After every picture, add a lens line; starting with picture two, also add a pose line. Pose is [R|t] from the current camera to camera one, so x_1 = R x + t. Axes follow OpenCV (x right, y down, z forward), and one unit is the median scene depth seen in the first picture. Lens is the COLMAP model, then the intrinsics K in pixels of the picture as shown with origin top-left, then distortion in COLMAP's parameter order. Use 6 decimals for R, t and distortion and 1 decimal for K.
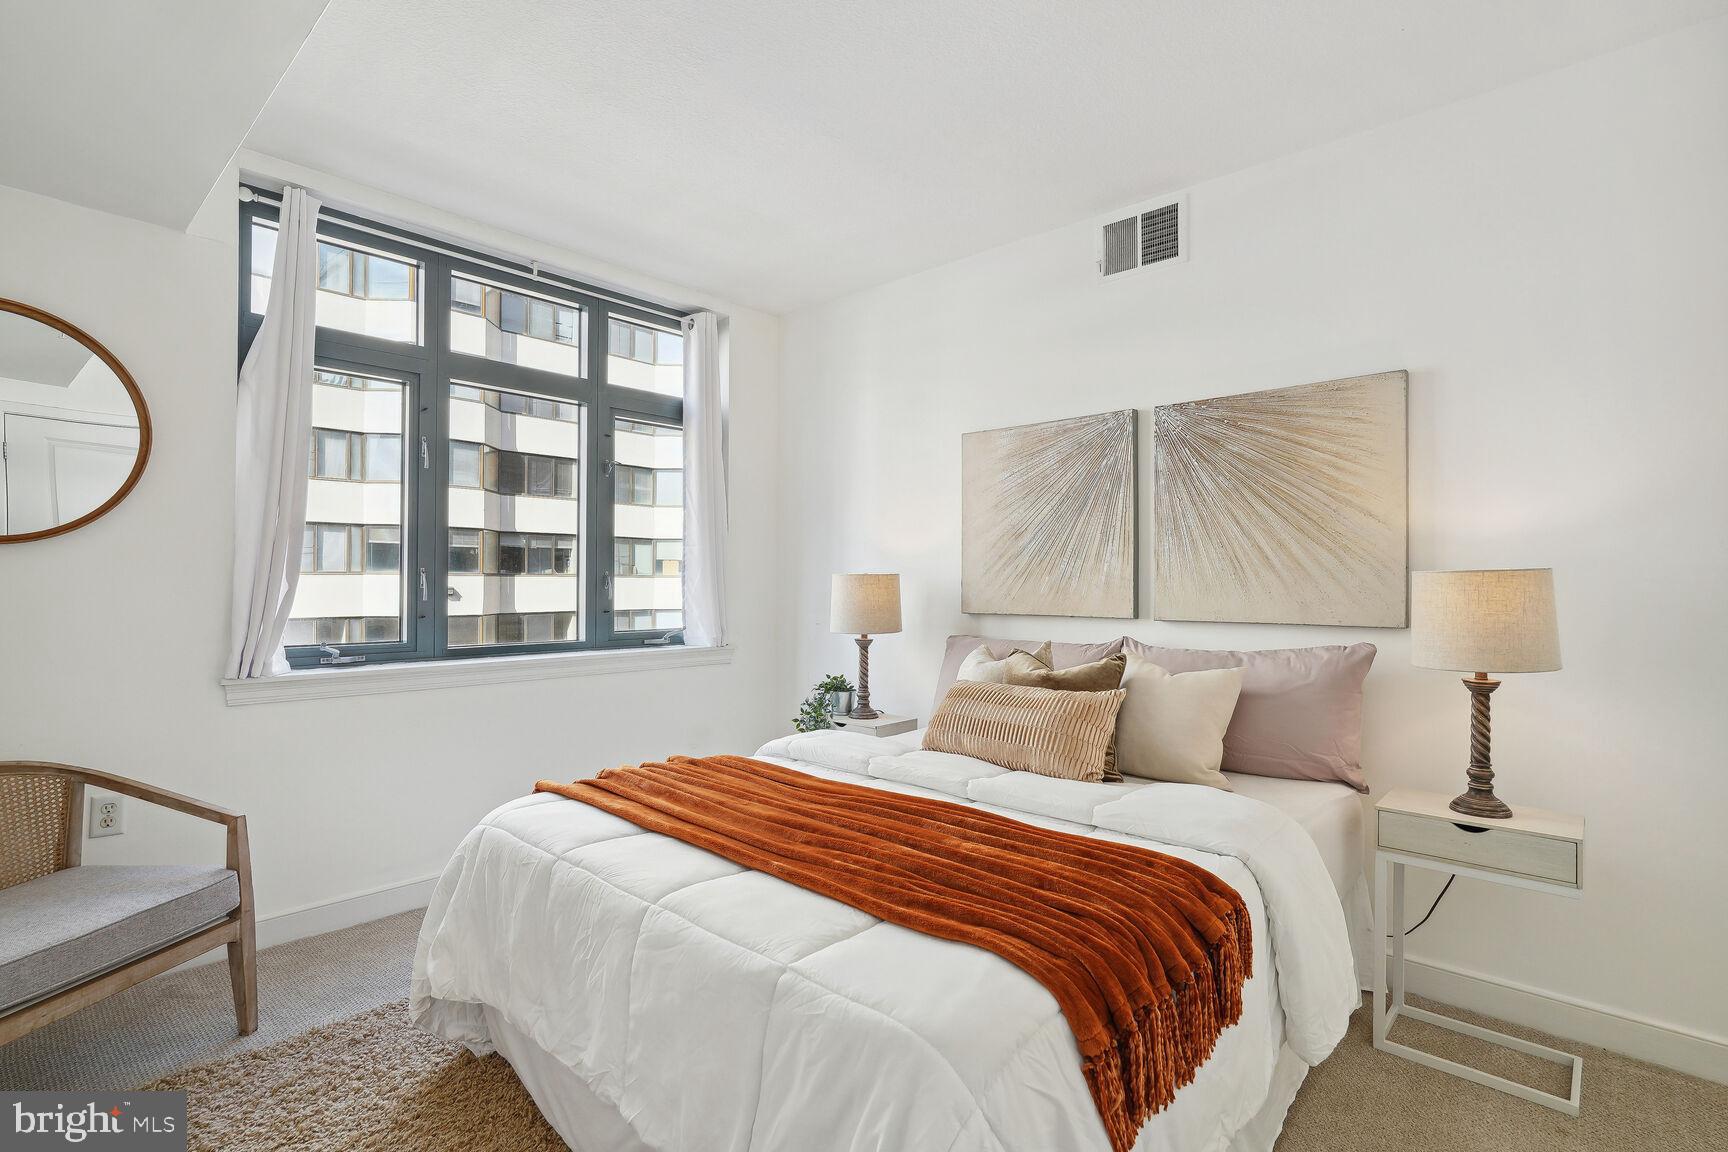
lens RADIAL K [[836.5, 0, 864.0], [0, 836.5, 576.0], [0, 0, 1]] dist [0.000379, 0.000061]
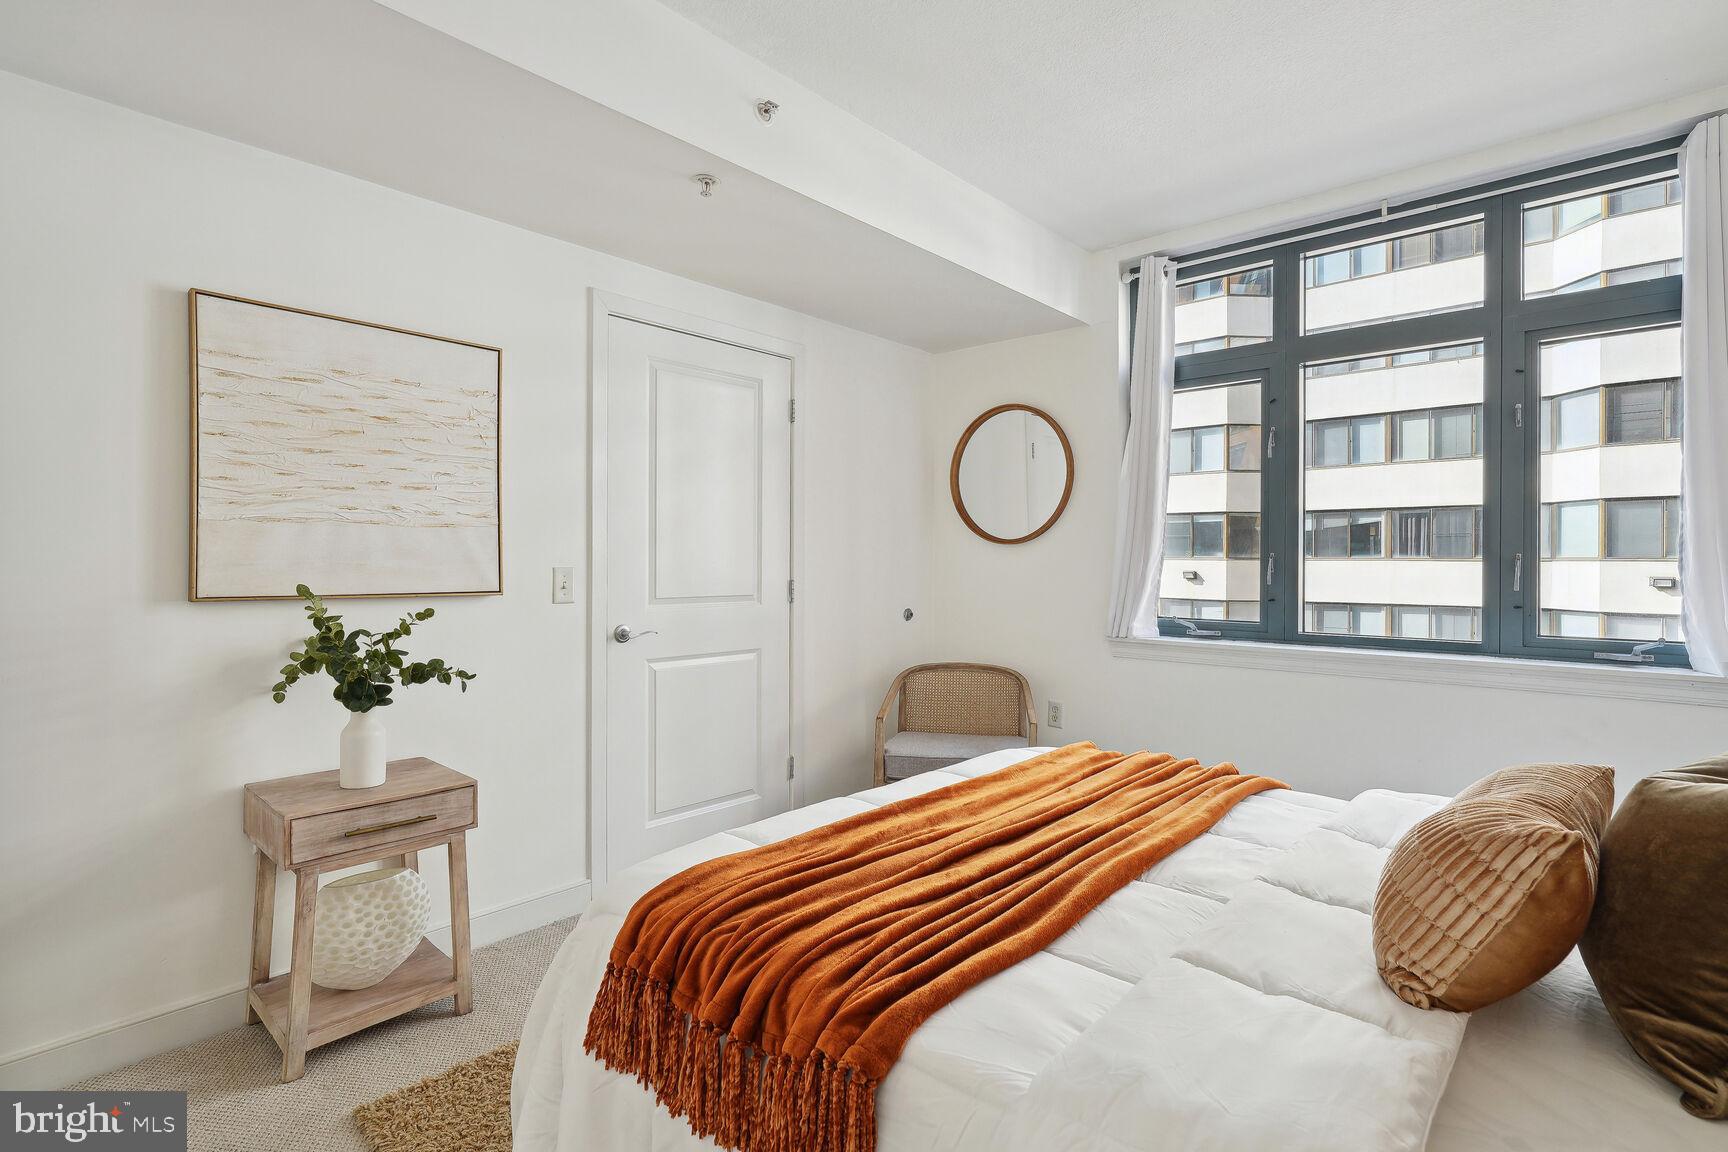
lens RADIAL K [[836.5, 0, 864.0], [0, 836.5, 576.0], [0, 0, 1]] dist [0.000379, 0.000061]
pose [[0.013352, 0.013109, -0.999825, 0.478450], [0.004131, 0.999905, 0.013165, 0.002675], [0.999902, -0.004306, 0.013297, 0.446201]]
